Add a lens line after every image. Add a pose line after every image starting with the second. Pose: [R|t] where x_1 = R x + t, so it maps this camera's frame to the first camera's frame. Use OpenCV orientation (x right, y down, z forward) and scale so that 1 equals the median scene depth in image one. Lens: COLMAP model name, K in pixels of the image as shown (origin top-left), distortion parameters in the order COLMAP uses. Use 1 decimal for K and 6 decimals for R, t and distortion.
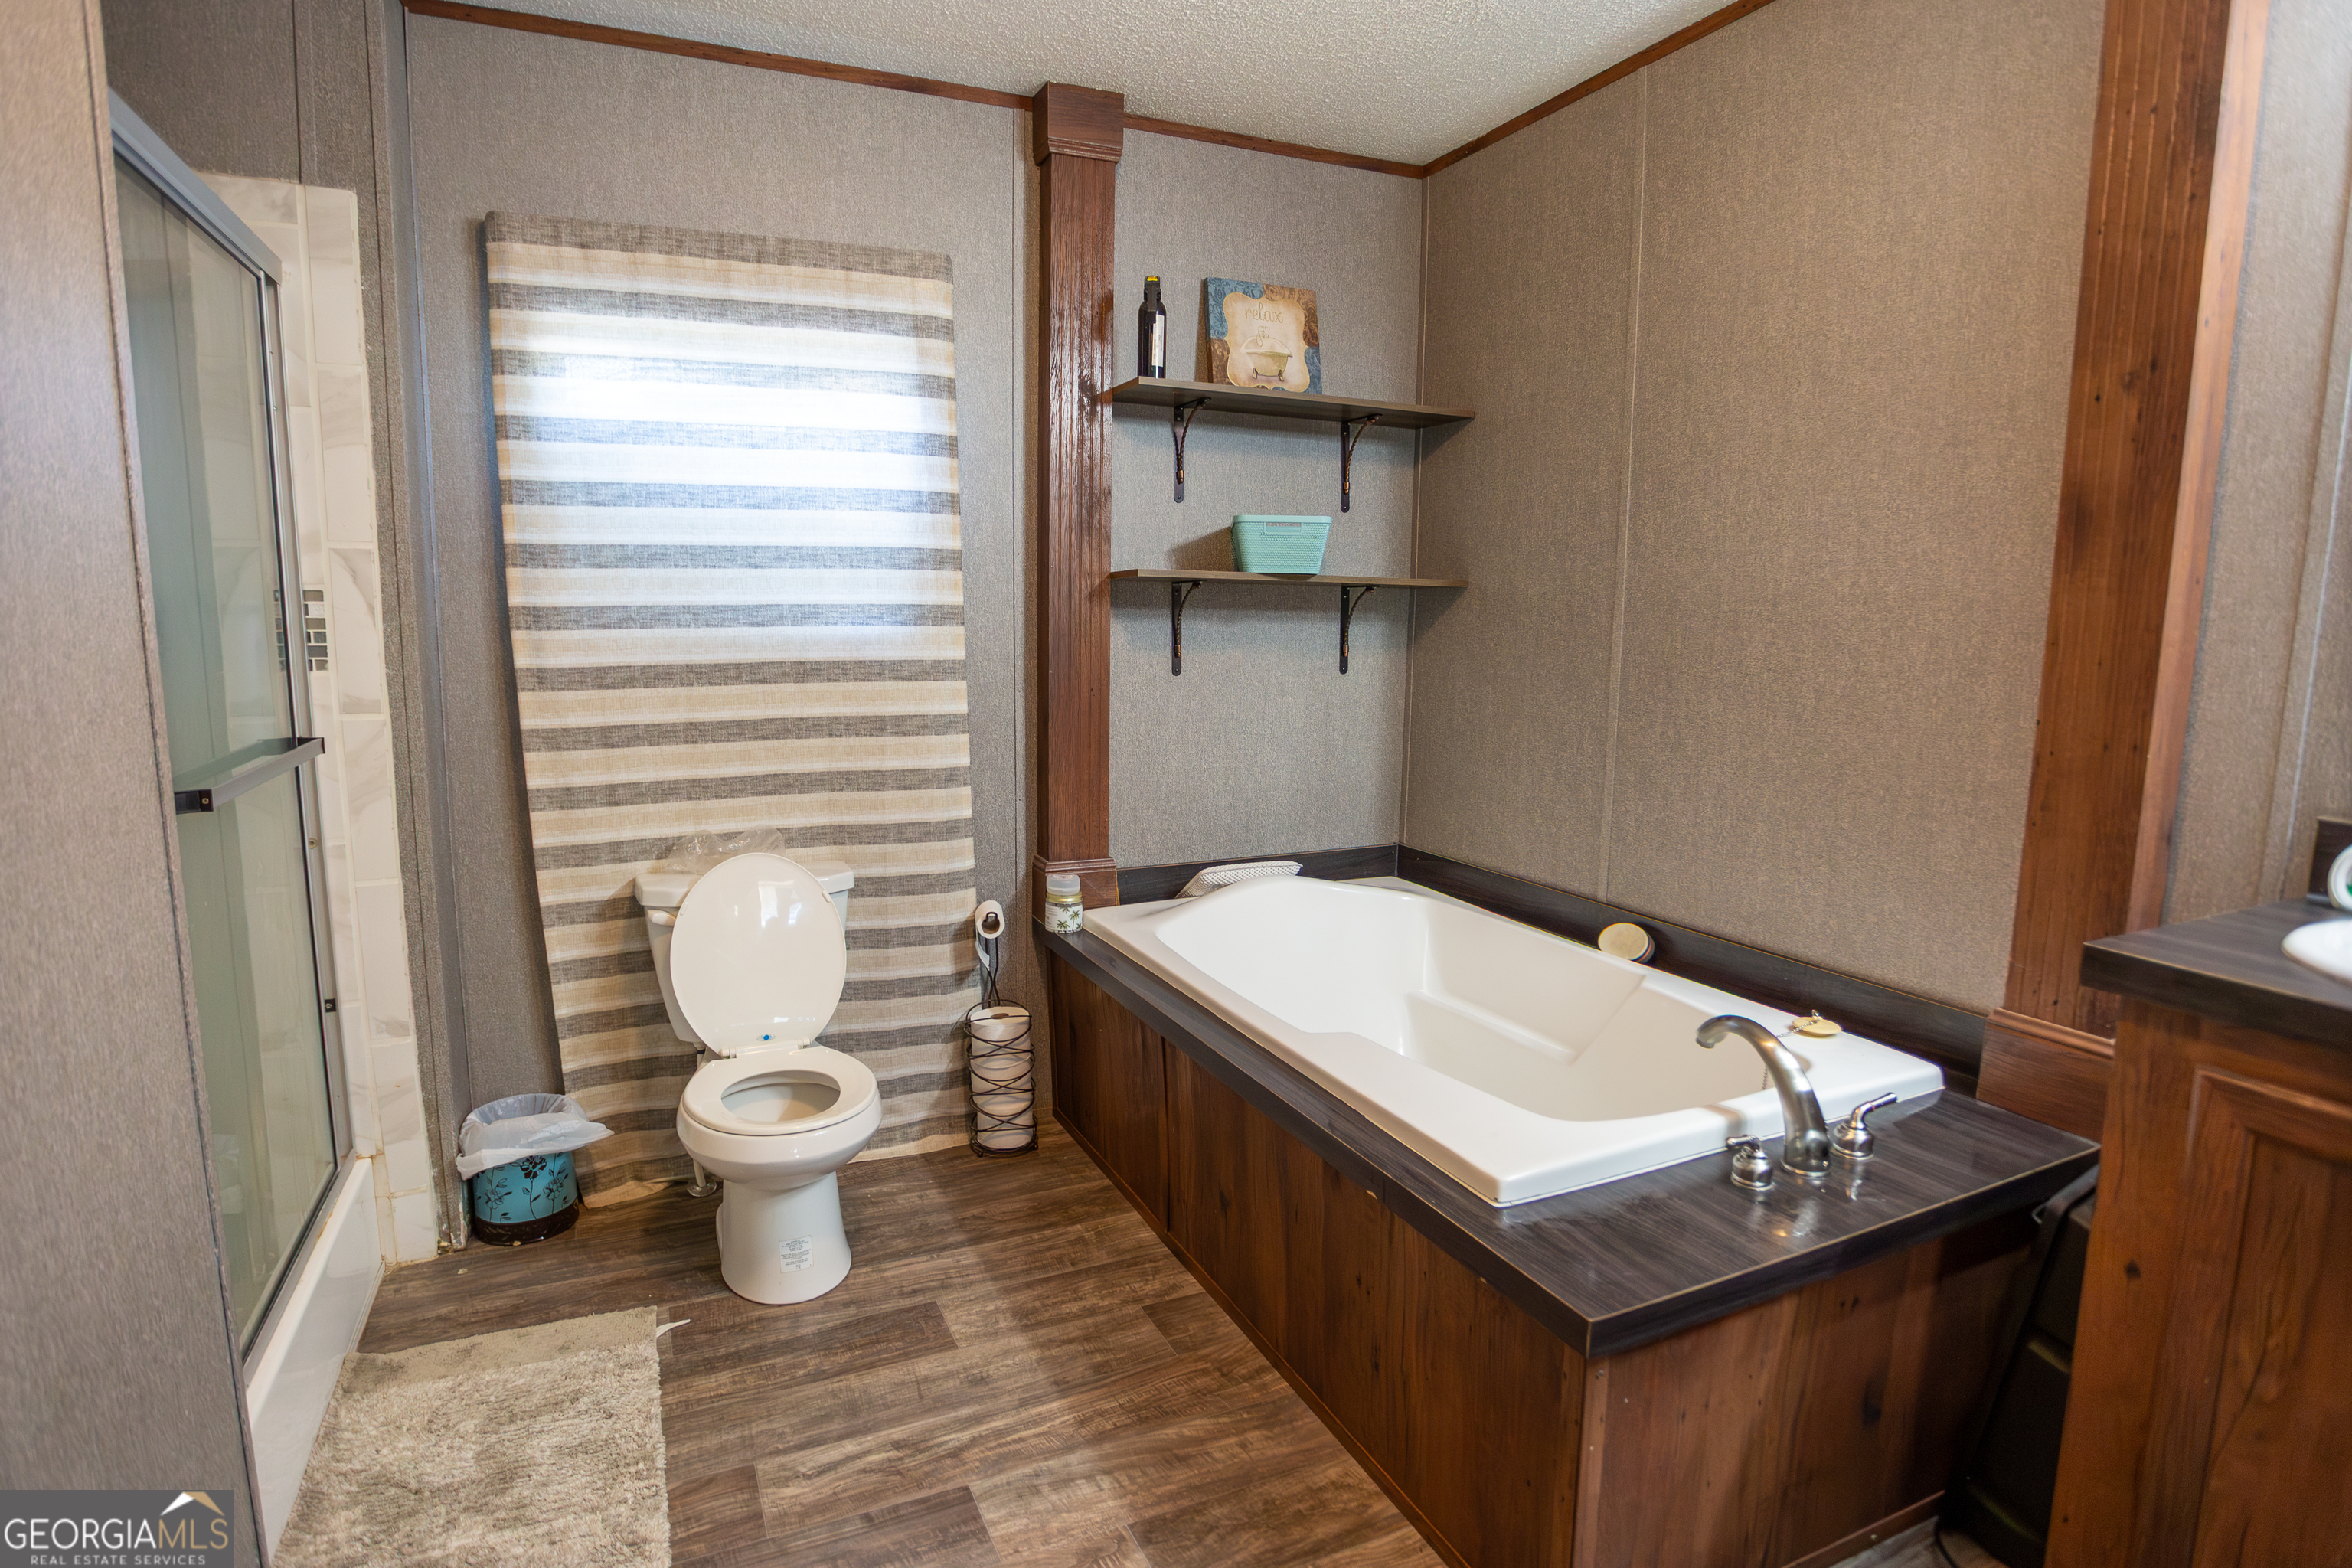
lens RADIAL K [[1208.8, 0, 1176.0], [0, 1208.8, 784.0], [0, 0, 1]] dist [-0.078577, 0.037364]
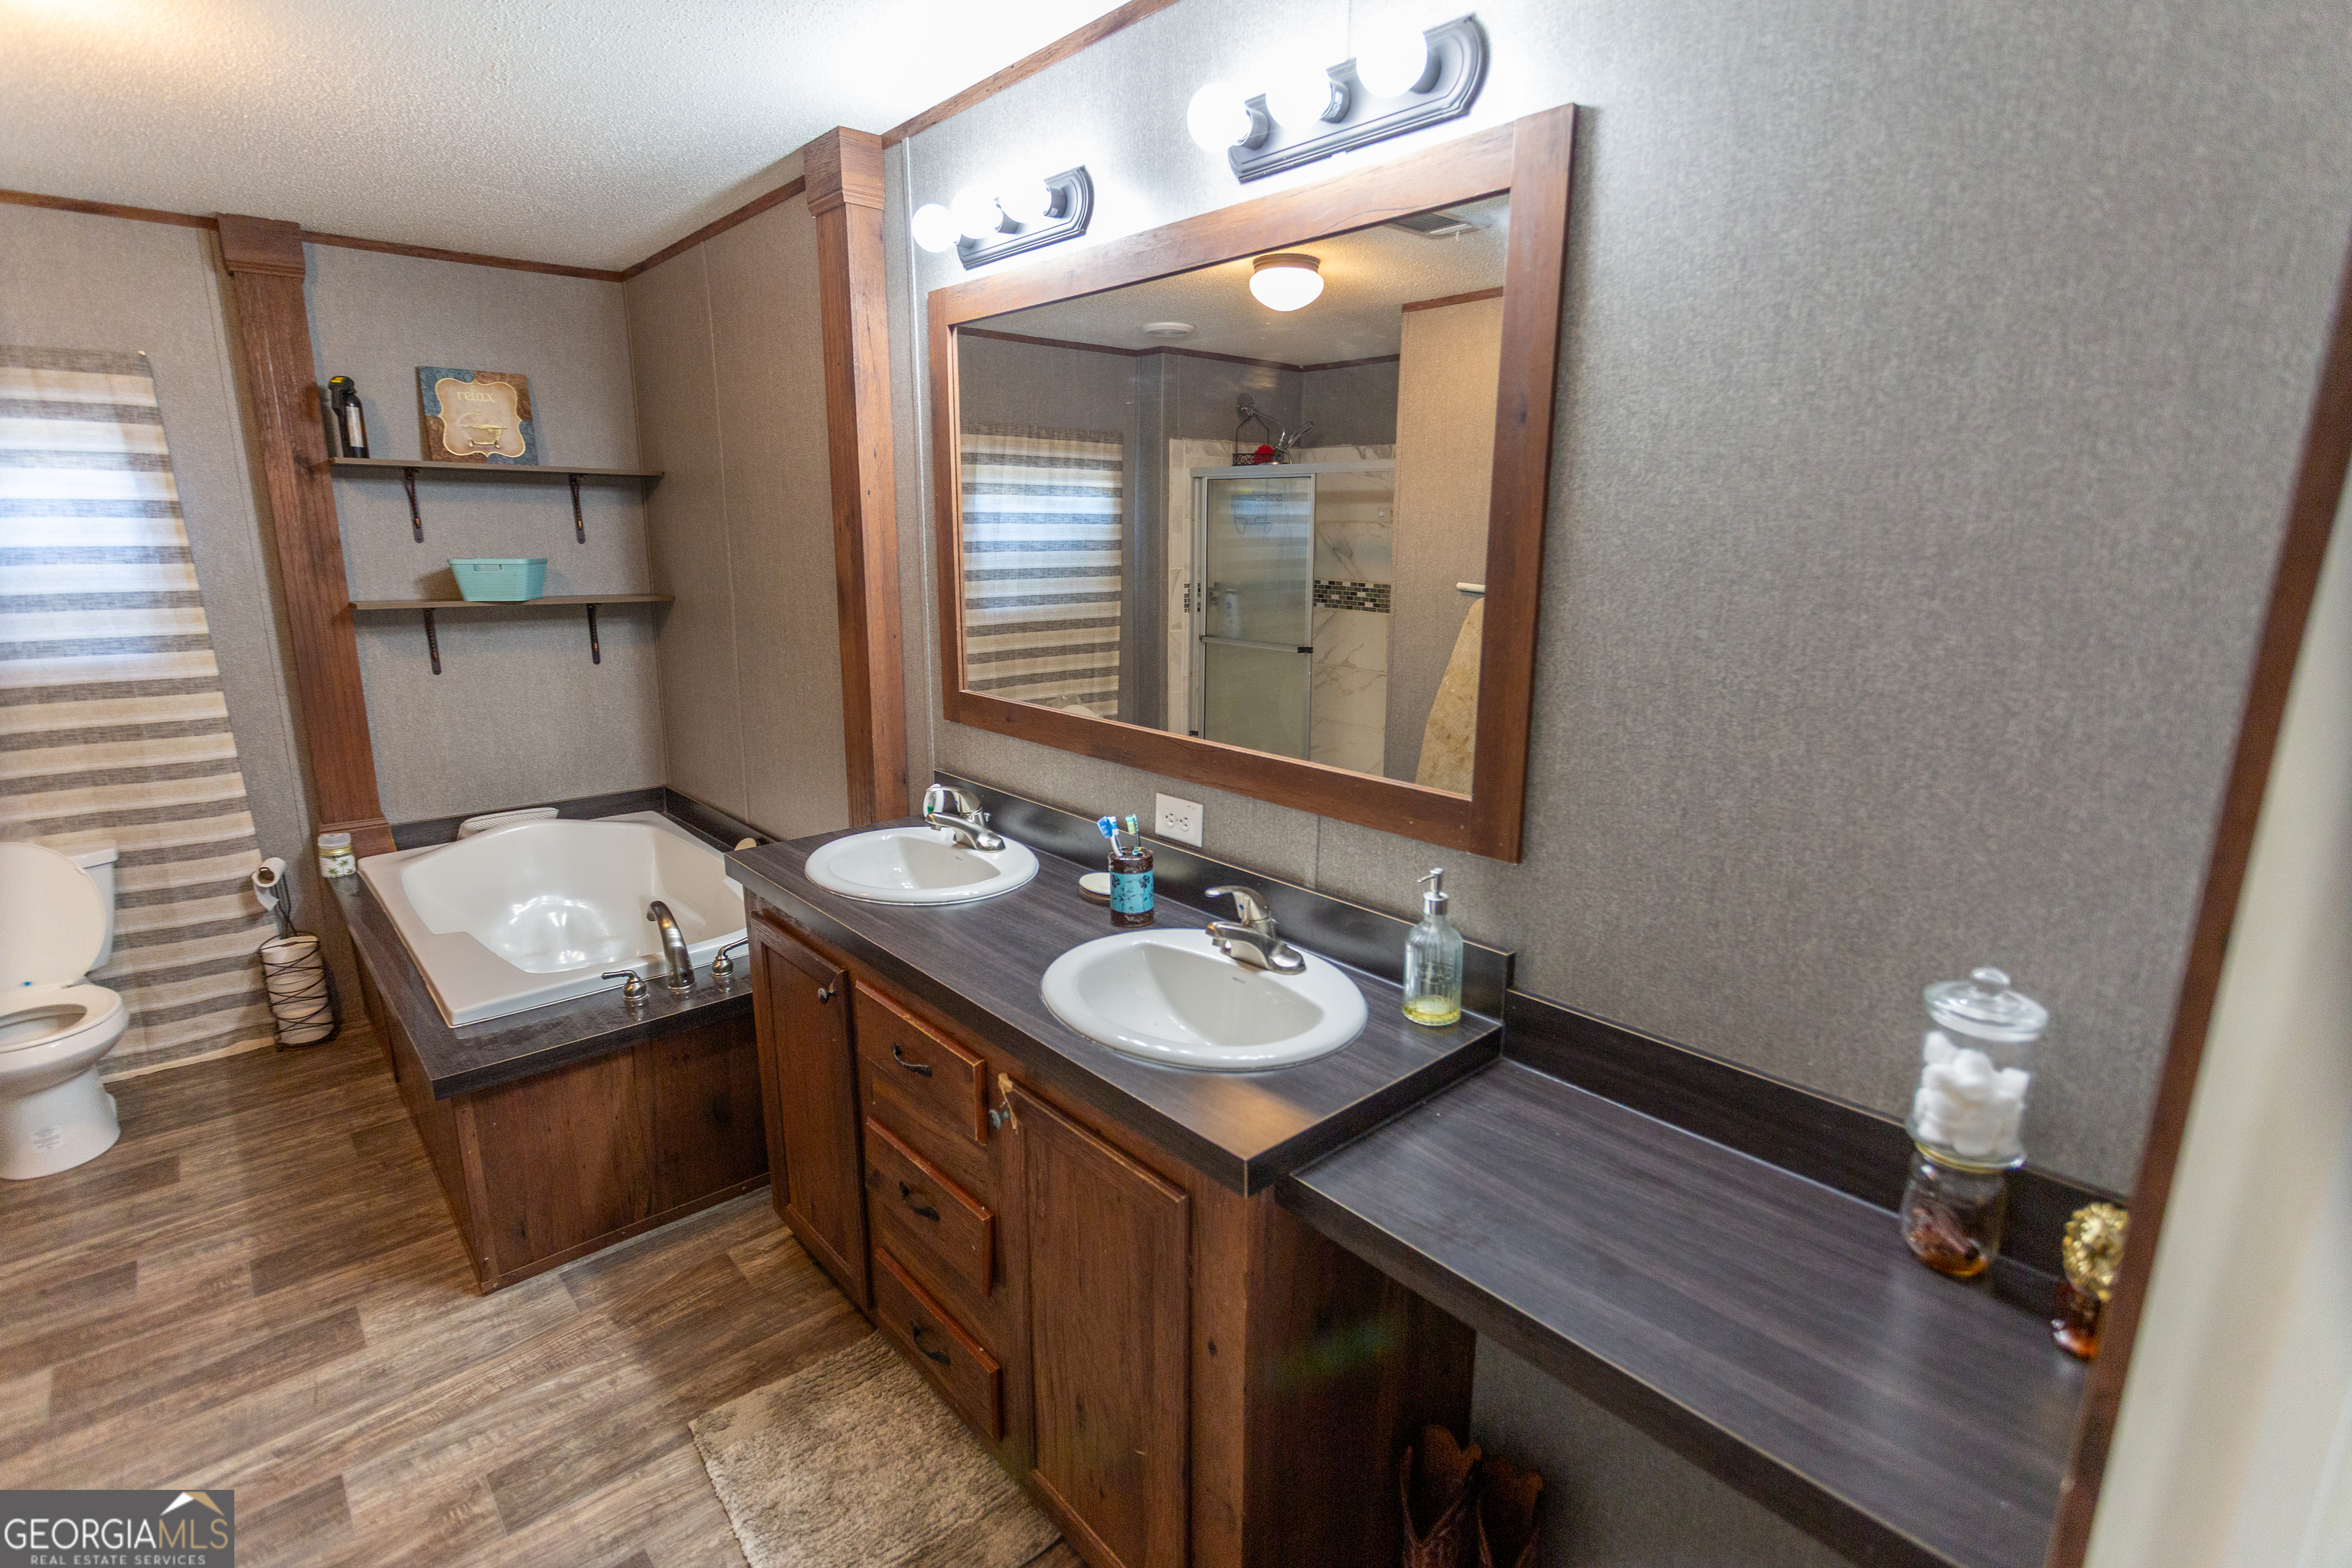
lens RADIAL K [[1094.9, 0, 1148.5], [0, 1094.9, 779.3], [0, 0, 1]] dist [0.002867, 0.000054]
pose [[0.956678, -0.069374, 0.282763, 0.458811], [0.046310, 0.995091, 0.087456, -0.051882], [-0.287442, -0.070573, 0.955195, -0.434379]]
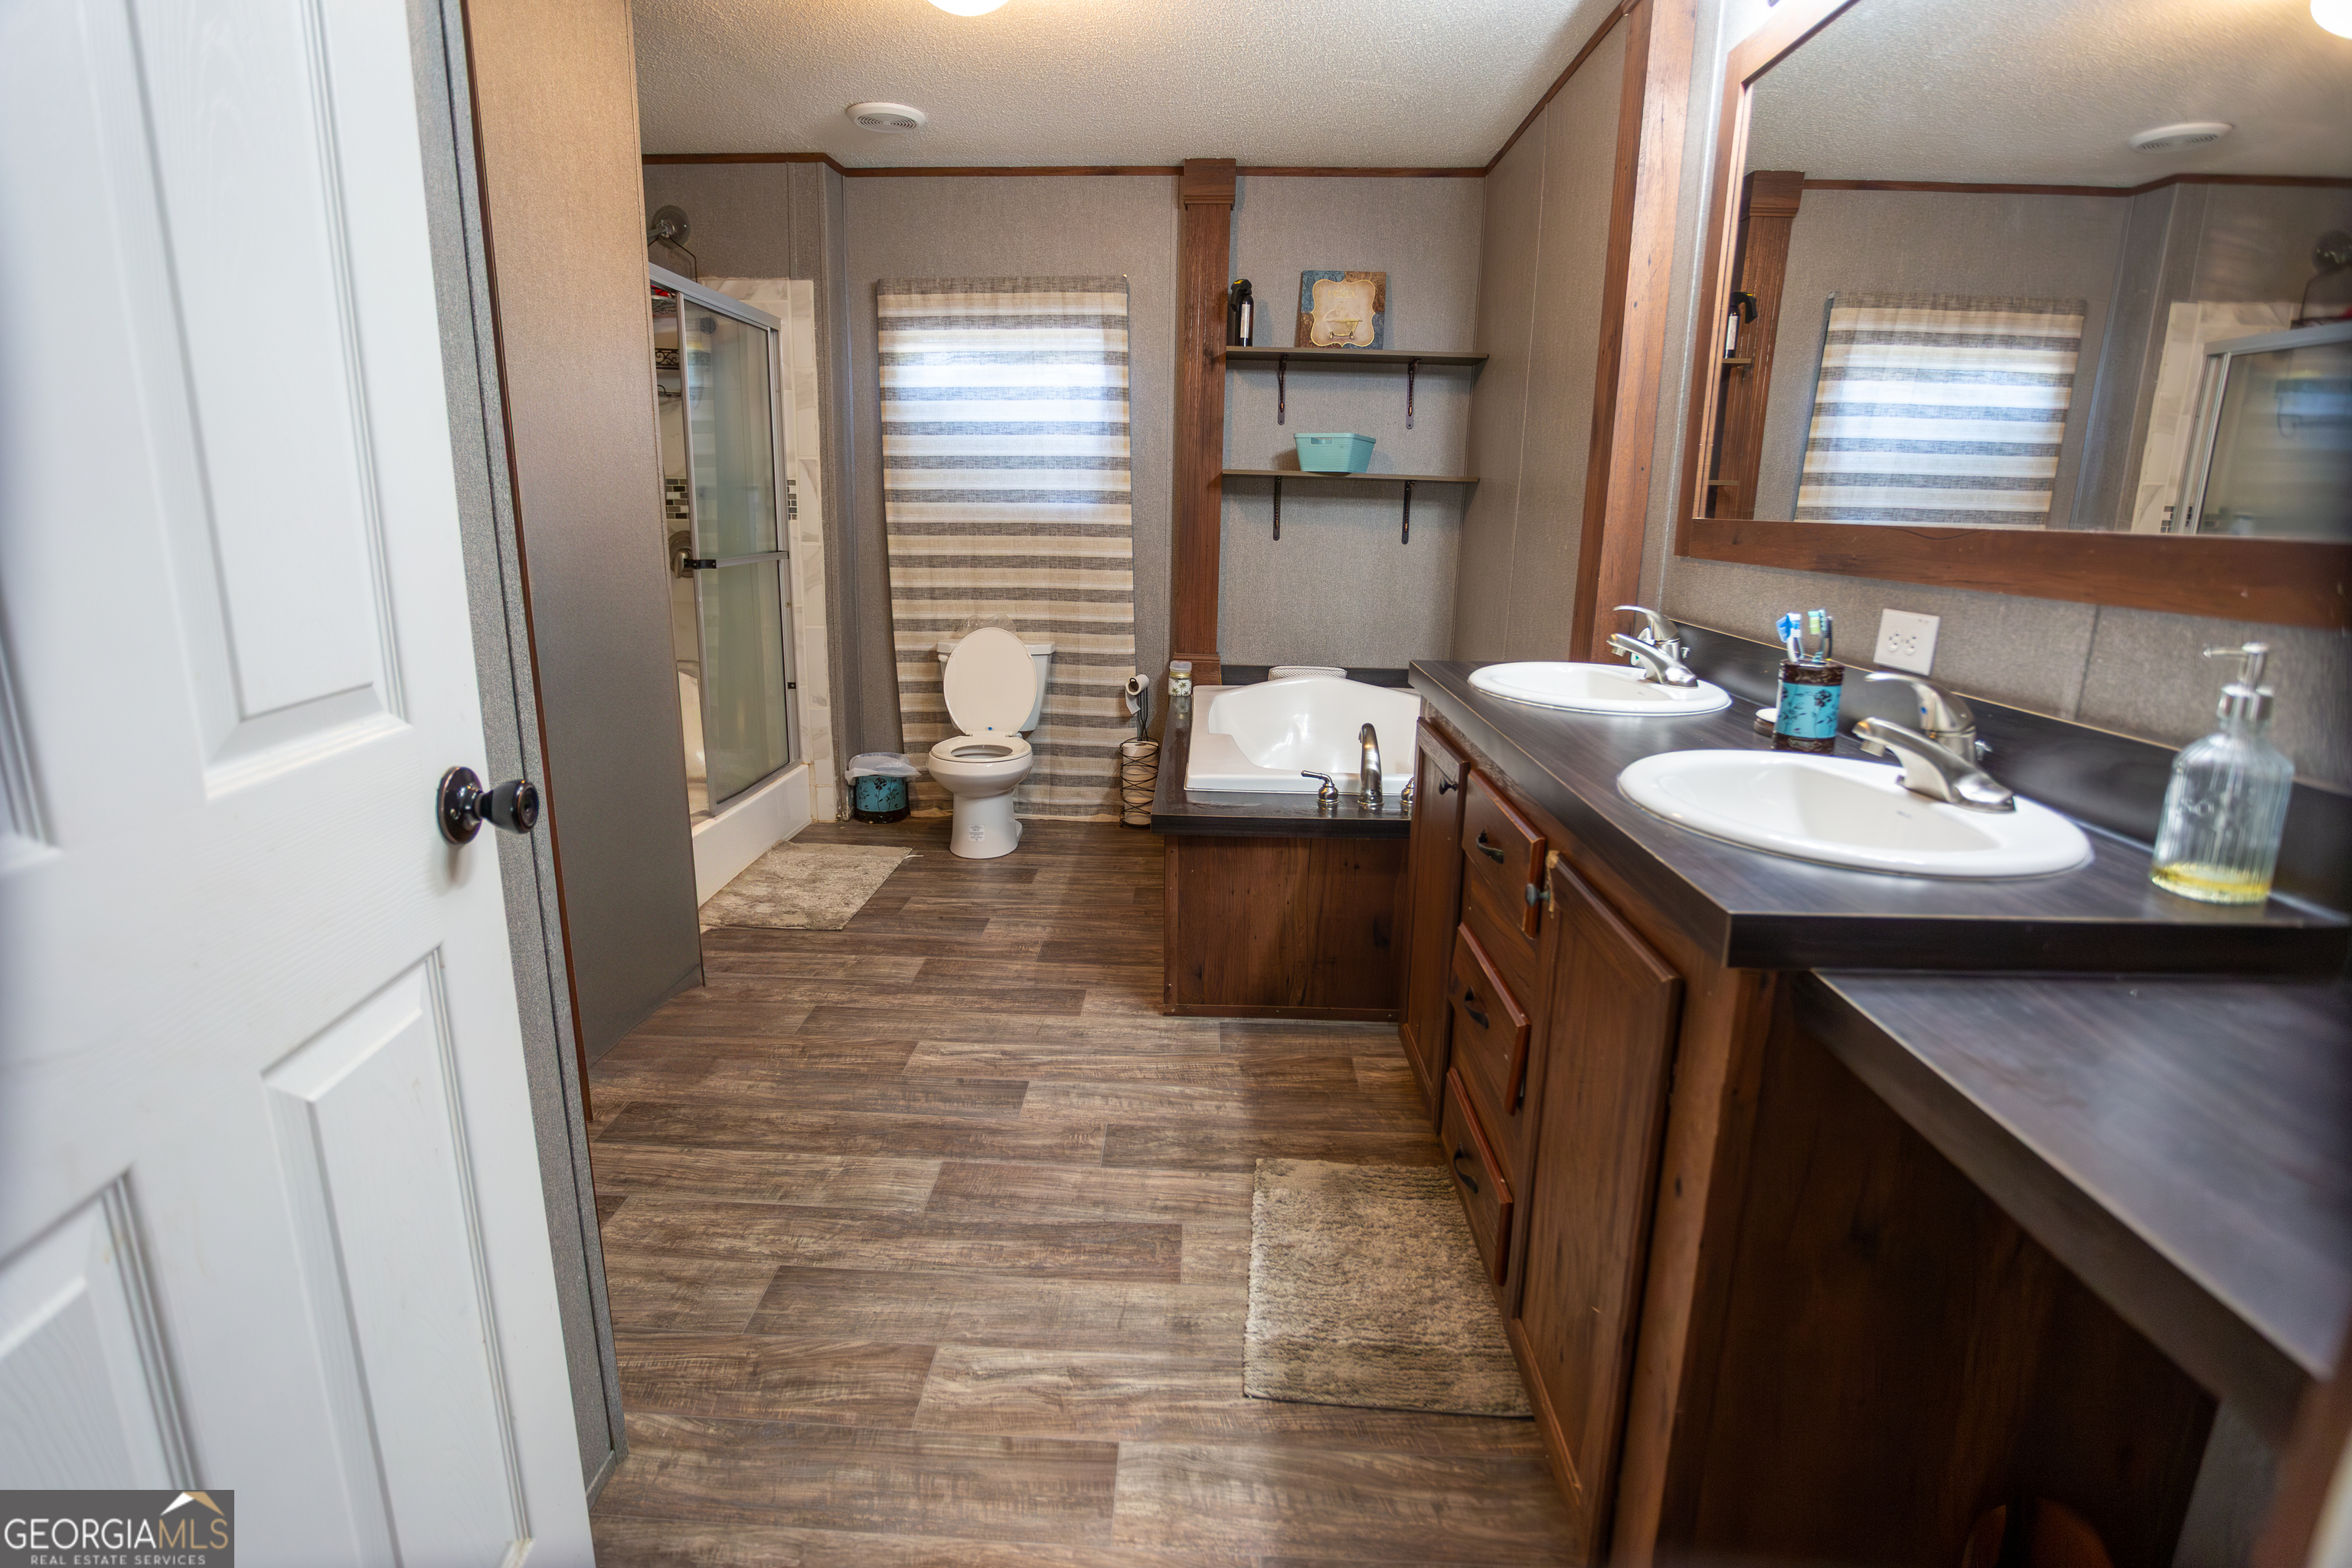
lens RADIAL K [[1128.2, 0, 1175.0], [0, 1128.2, 774.8], [0, 0, 1]] dist [-0.066478, 0.033021]
pose [[0.899215, 0.109427, -0.423601, 0.598241], [-0.073159, 0.992192, 0.101007, 0.080164], [0.431346, -0.059837, 0.900200, -0.401140]]
